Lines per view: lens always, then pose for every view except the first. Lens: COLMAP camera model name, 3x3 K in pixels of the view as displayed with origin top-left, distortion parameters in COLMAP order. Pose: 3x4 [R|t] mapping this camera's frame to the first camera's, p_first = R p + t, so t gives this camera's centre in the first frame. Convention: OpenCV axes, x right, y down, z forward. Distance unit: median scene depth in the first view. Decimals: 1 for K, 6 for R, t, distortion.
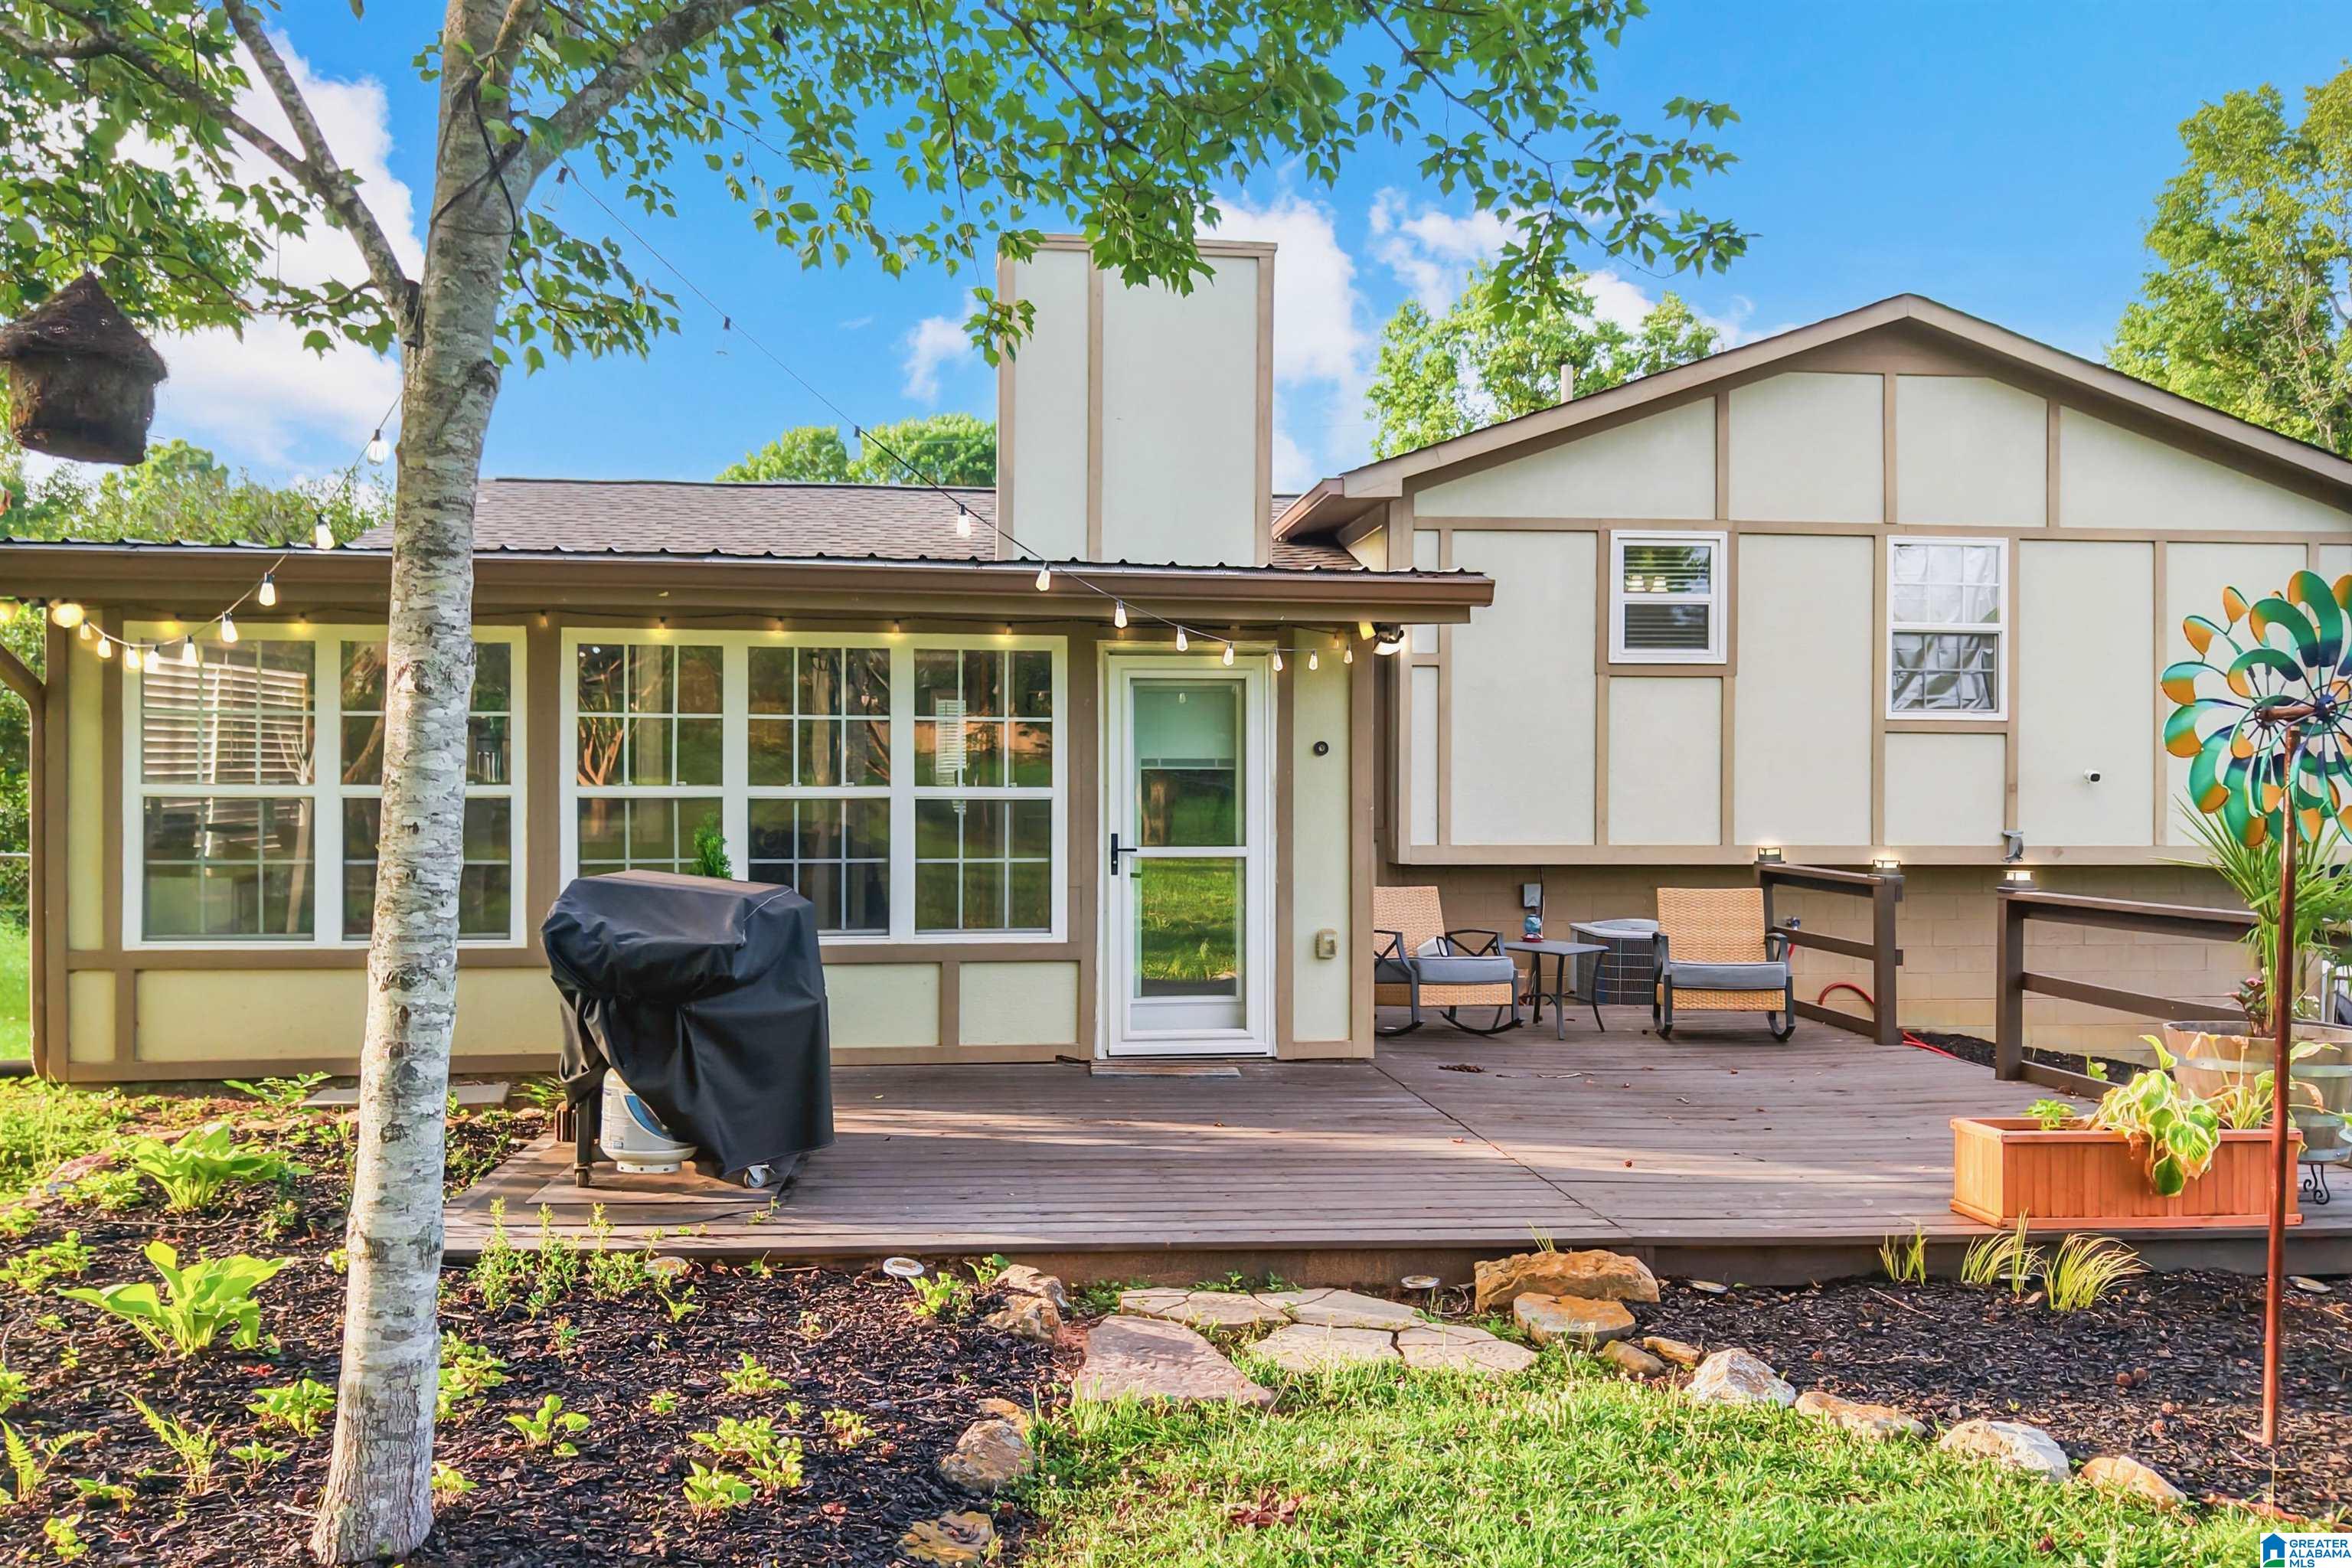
lens RADIAL K [[1670.9, 0, 1176.0], [0, 1670.9, 784.0], [0, 0, 1]] dist [0.084165, -0.083181]
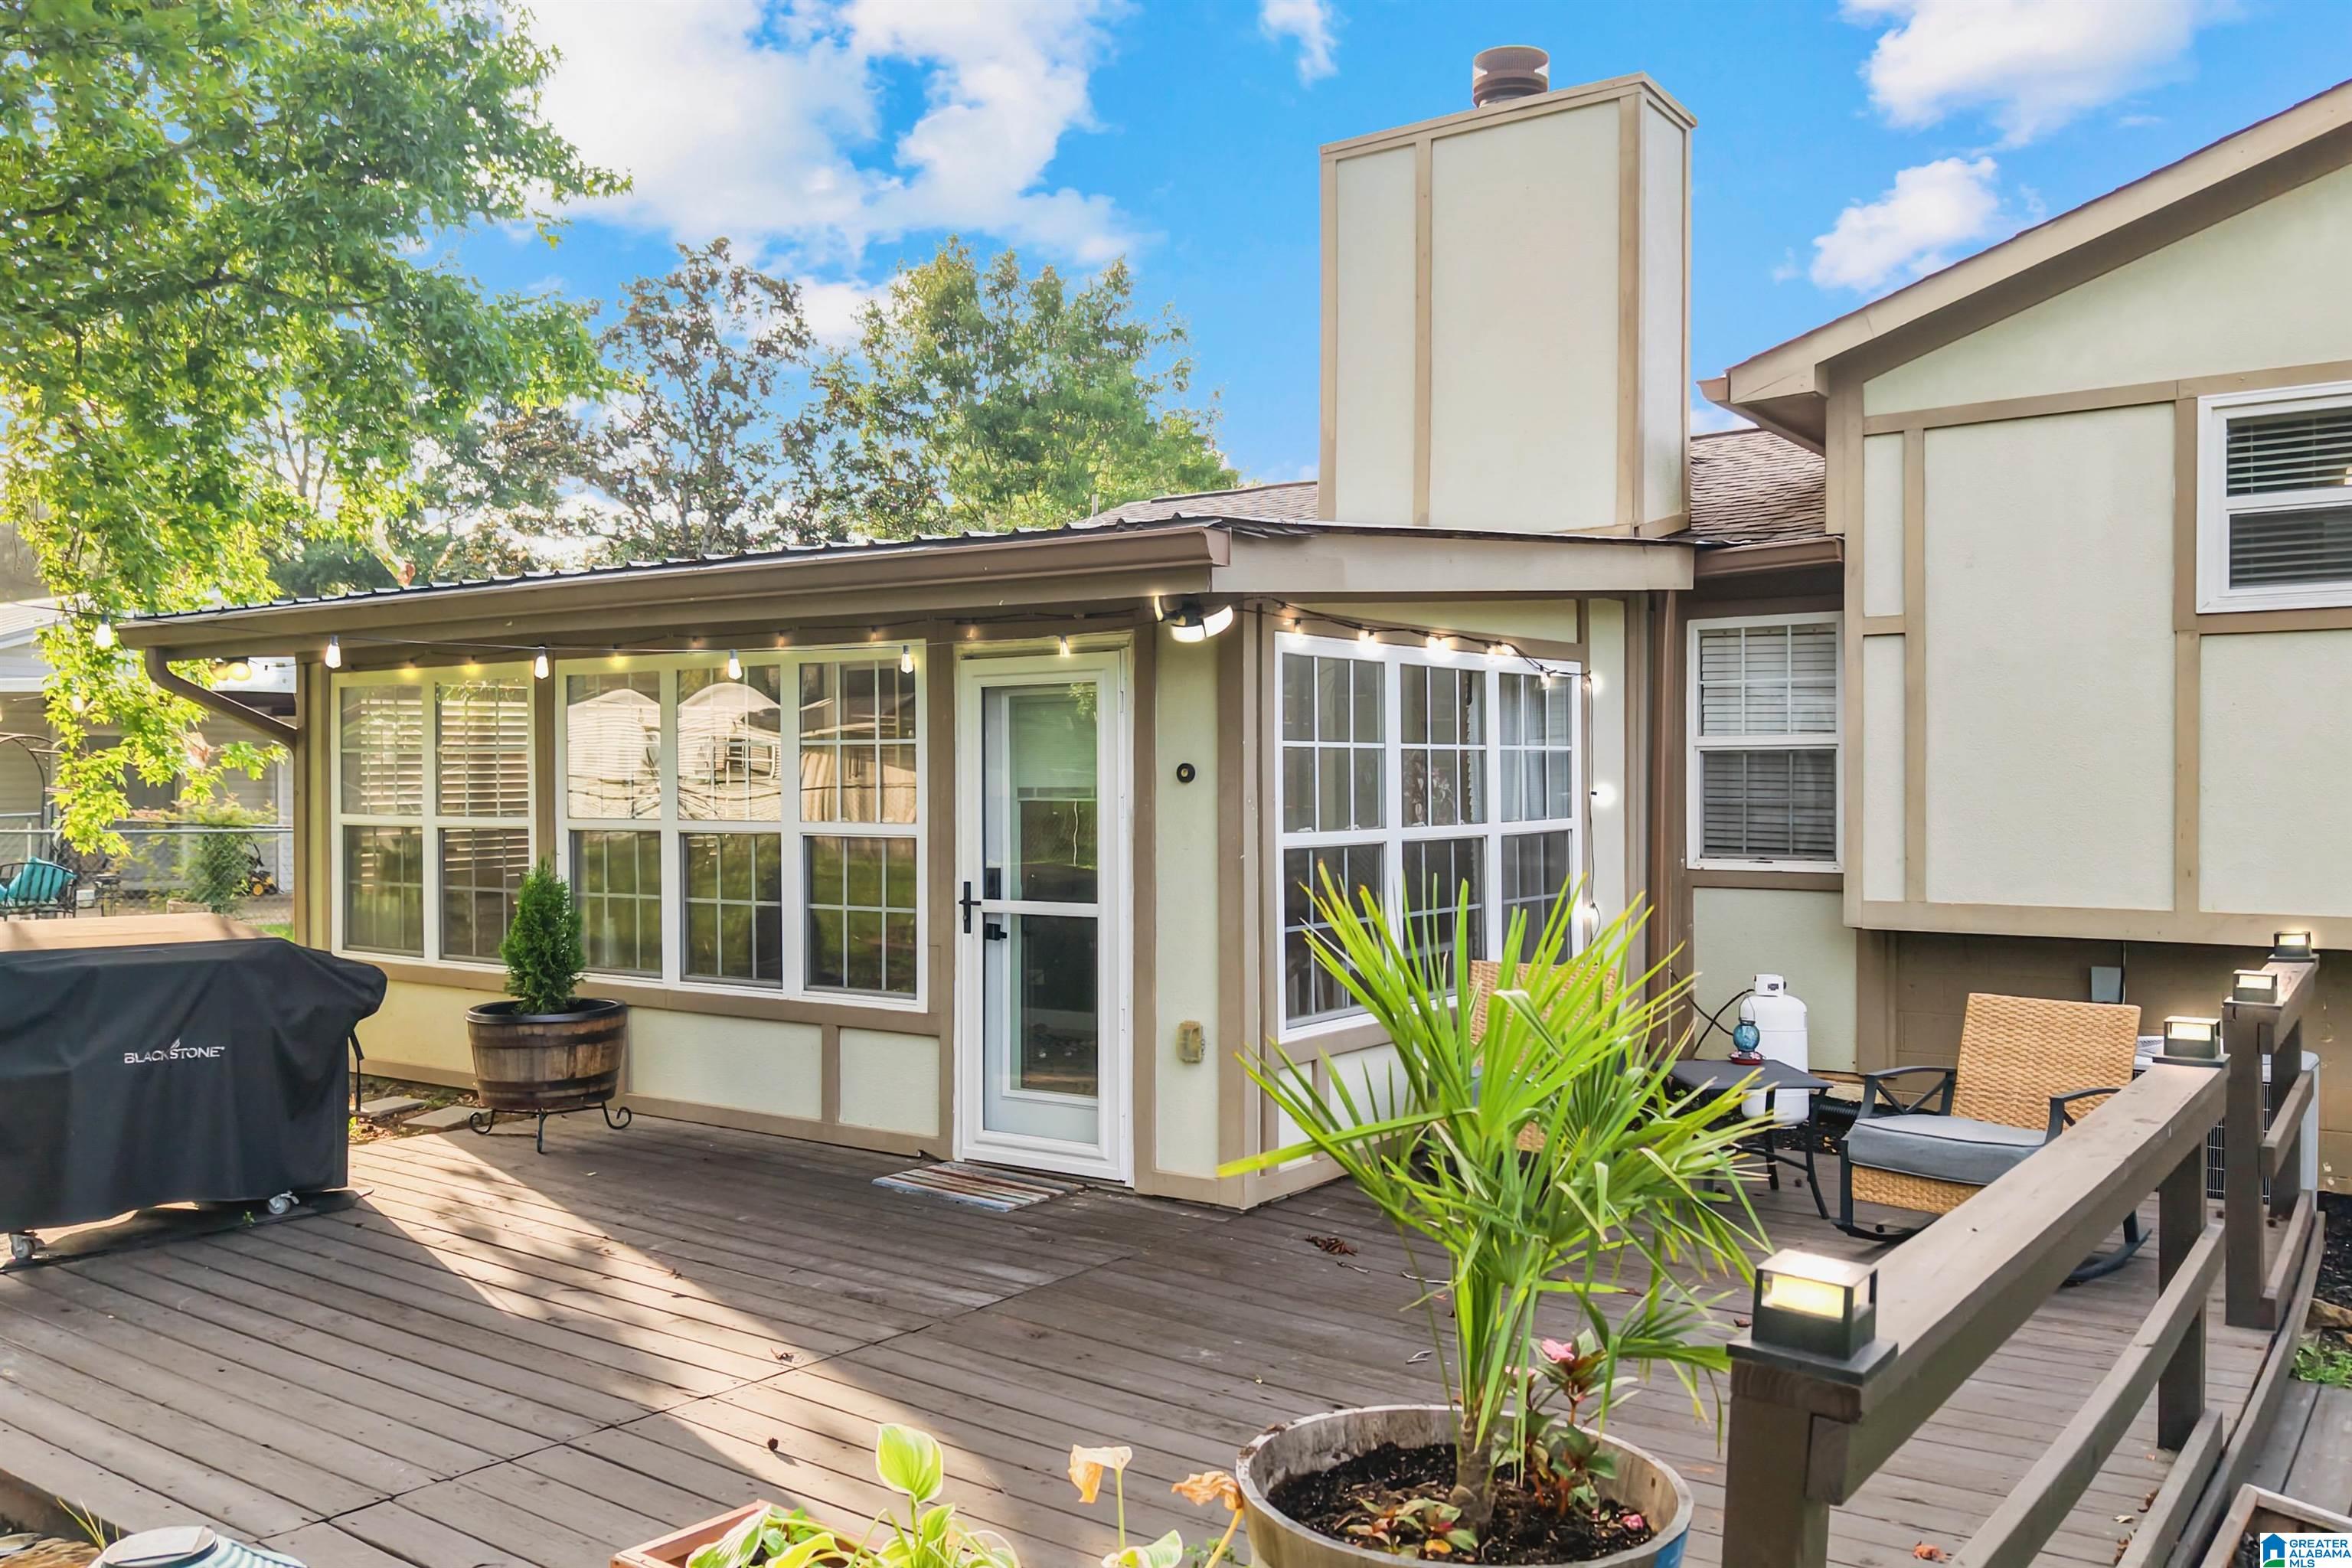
lens RADIAL K [[1670.9, 0, 1176.0], [0, 1670.9, 784.0], [0, 0, 1]] dist [0.084165, -0.083181]
pose [[0.781515, -0.007141, -0.623846, 0.542684], [0.004704, 0.999974, -0.005553, -0.012410], [0.623869, 0.001405, 0.781528, 0.432811]]
